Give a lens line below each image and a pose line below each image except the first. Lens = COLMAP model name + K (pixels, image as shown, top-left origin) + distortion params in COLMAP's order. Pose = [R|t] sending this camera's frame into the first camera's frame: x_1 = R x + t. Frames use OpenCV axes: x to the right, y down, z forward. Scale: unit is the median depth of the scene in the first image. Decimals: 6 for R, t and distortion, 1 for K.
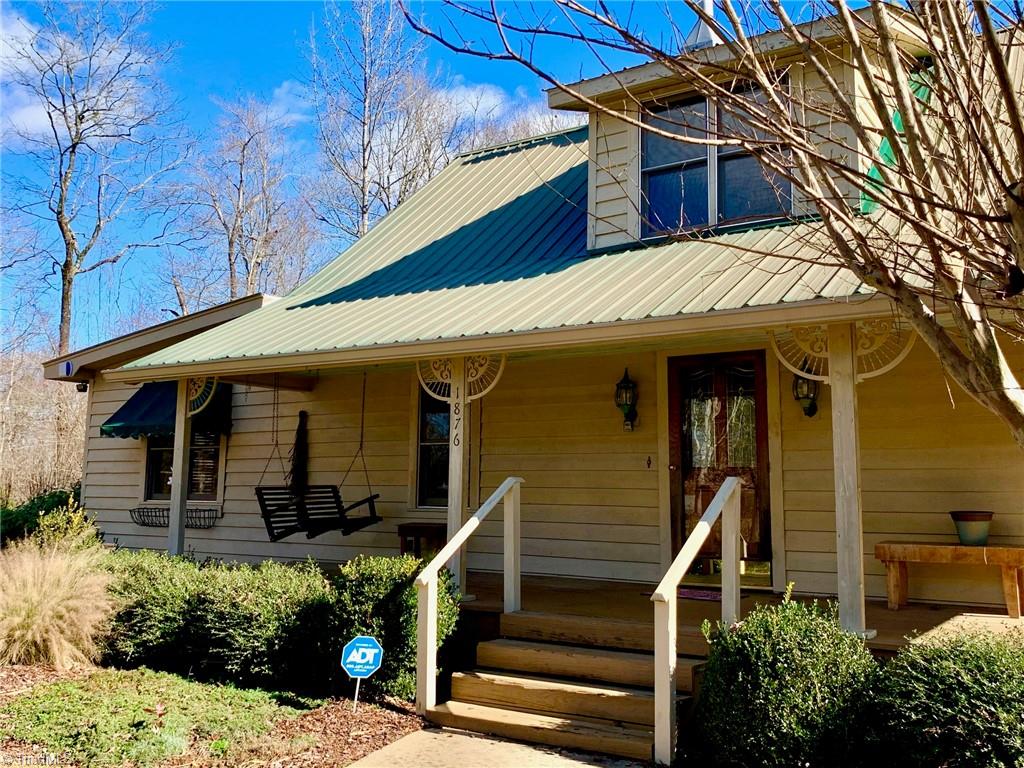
lens RADIAL K [[1007.1, 0, 512.0], [0, 1007.1, 384.0], [0, 0, 1]] dist [0.051880, -0.000102]
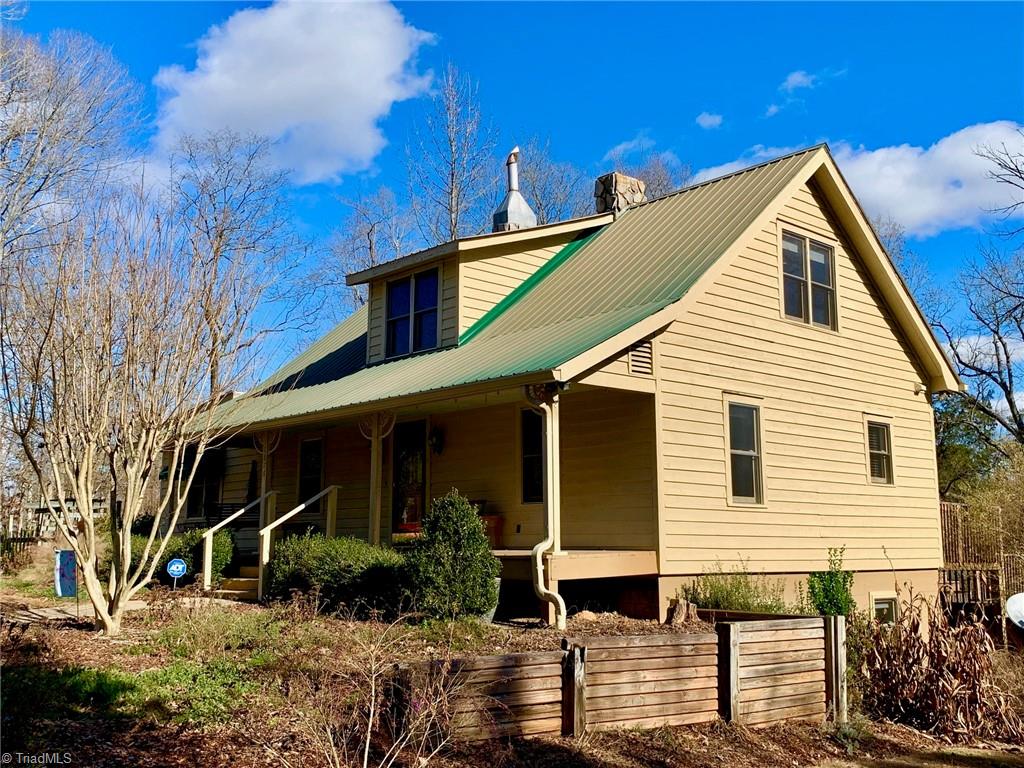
lens RADIAL K [[1095.4, 0, 512.0], [0, 1095.4, 384.0], [0, 0, 1]] dist [0.063802, -0.000344]
pose [[0.968503, -0.052281, -0.243450, 0.724047], [0.045878, 0.998438, -0.031903, -0.021316], [0.244738, 0.019729, 0.969389, -0.748310]]
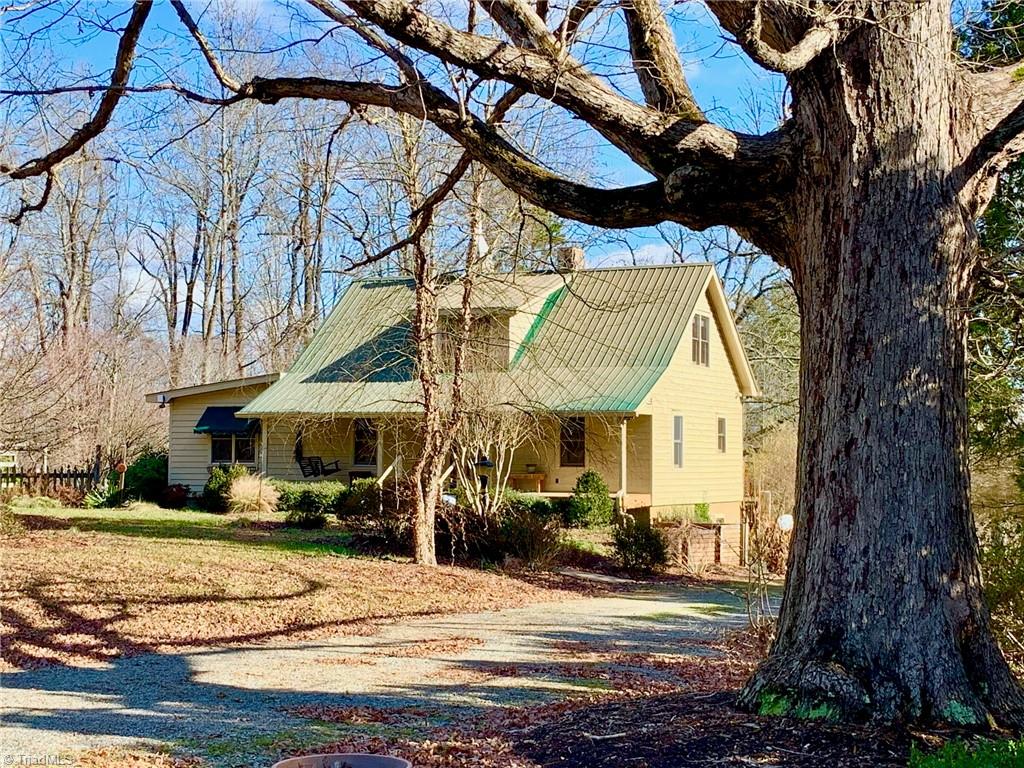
lens RADIAL K [[1647.9, 0, 515.4], [0, 1647.9, 394.5], [0, 0, 1]] dist [0.029250, 0.036648]
pose [[0.992692, -0.005360, 0.120559, -0.191927], [-0.004080, 0.996951, 0.077926, -0.380754], [-0.120609, -0.077848, 0.989643, -3.147767]]
